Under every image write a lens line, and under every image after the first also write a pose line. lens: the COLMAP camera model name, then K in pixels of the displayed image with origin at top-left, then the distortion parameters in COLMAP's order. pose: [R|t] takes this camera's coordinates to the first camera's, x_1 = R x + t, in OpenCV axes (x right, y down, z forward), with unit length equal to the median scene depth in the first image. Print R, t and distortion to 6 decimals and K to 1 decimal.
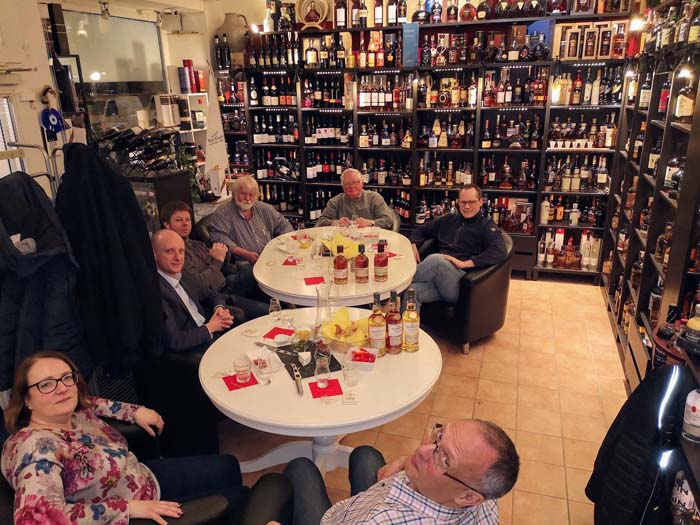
lens RADIAL K [[543.7, 0, 350.0], [0, 543.7, 262.5], [0, 0, 1]] dist [0.097492, -0.127018]
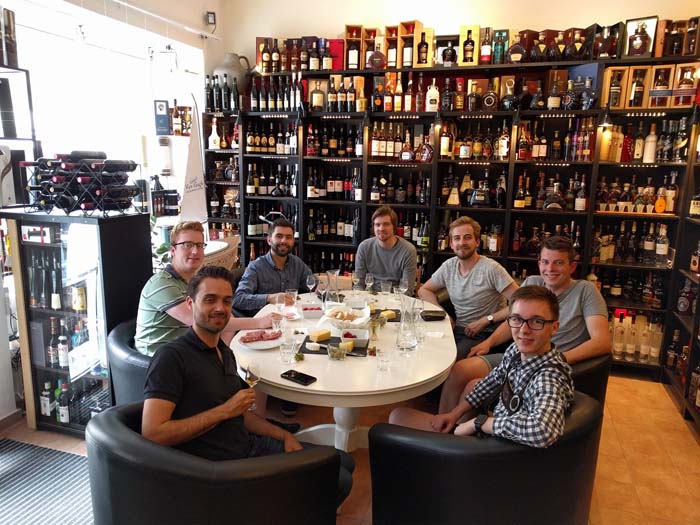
lens RADIAL K [[526.9, 0, 350.0], [0, 526.9, 260.3], [0, 0, 1]] dist [-0.020624, 0.049245]
pose [[0.999081, 0.041993, -0.008546, -0.000565], [-0.042762, 0.989979, -0.134584, -0.010967], [0.002809, 0.134825, 0.990865, 0.211772]]
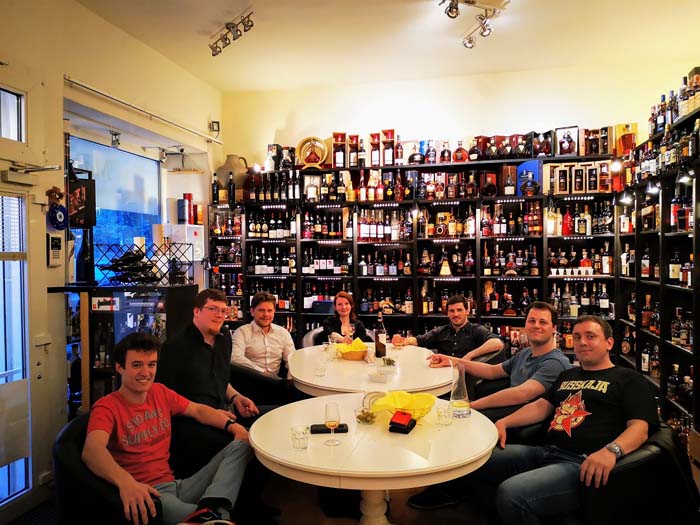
lens RADIAL K [[543.7, 0, 350.0], [0, 543.7, 262.5], [0, 0, 1]] dist [0.097492, -0.127018]
pose [[0.995412, 0.009431, 0.095211, -0.098285], [0.019709, 0.953574, -0.300512, 0.065104], [-0.093624, 0.301010, 0.949014, 0.058563]]
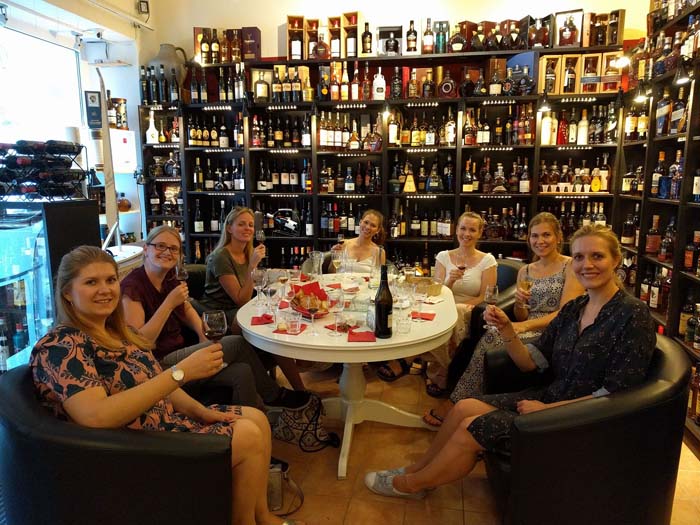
lens RADIAL K [[526.9, 0, 350.0], [0, 526.9, 260.3], [0, 0, 1]] dist [-0.020624, 0.049245]
pose [[0.991579, -0.003179, 0.129464, -0.042266], [0.024015, 0.986873, -0.159701, 0.023220], [-0.127257, 0.161465, 0.978639, 0.228507]]
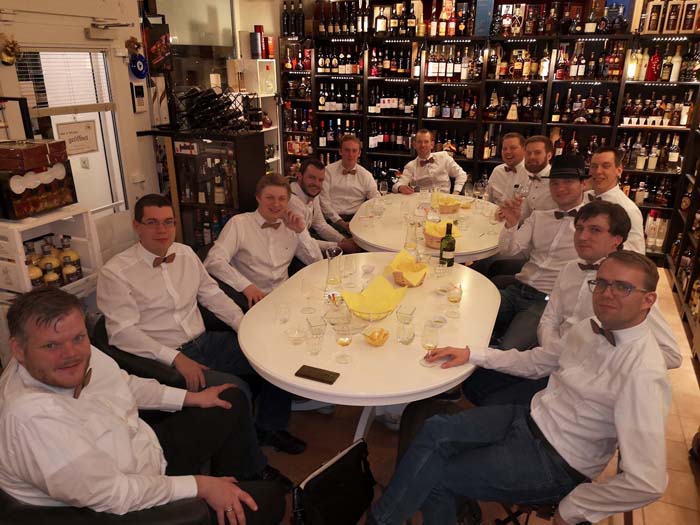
lens RADIAL K [[543.7, 0, 350.0], [0, 543.7, 262.5], [0, 0, 1]] dist [0.097492, -0.127018]
pose [[0.996937, 0.051614, -0.058755, -0.046962], [-0.049521, 0.998104, 0.036541, 0.024878], [0.060530, -0.033520, 0.997603, -0.020368]]
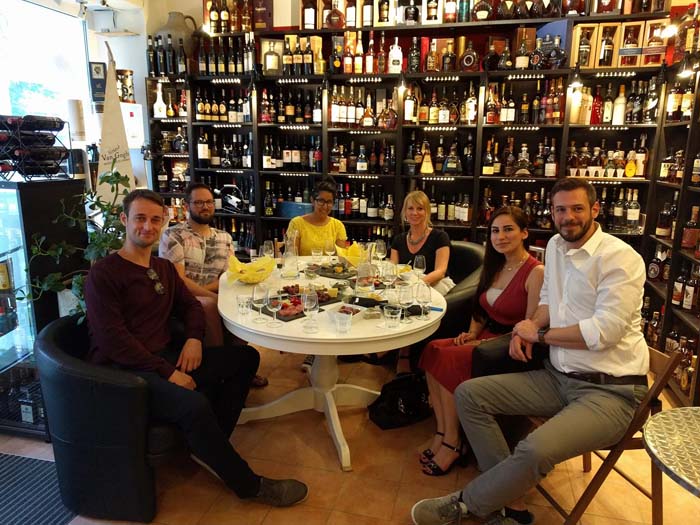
lens RADIAL K [[526.9, 0, 350.0], [0, 526.9, 260.3], [0, 0, 1]] dist [-0.020624, 0.049245]
pose [[0.997500, 0.018480, 0.068206, -0.002858], [-0.010719, 0.993599, -0.112451, 0.002491], [-0.069848, 0.111439, 0.991314, 0.263900]]
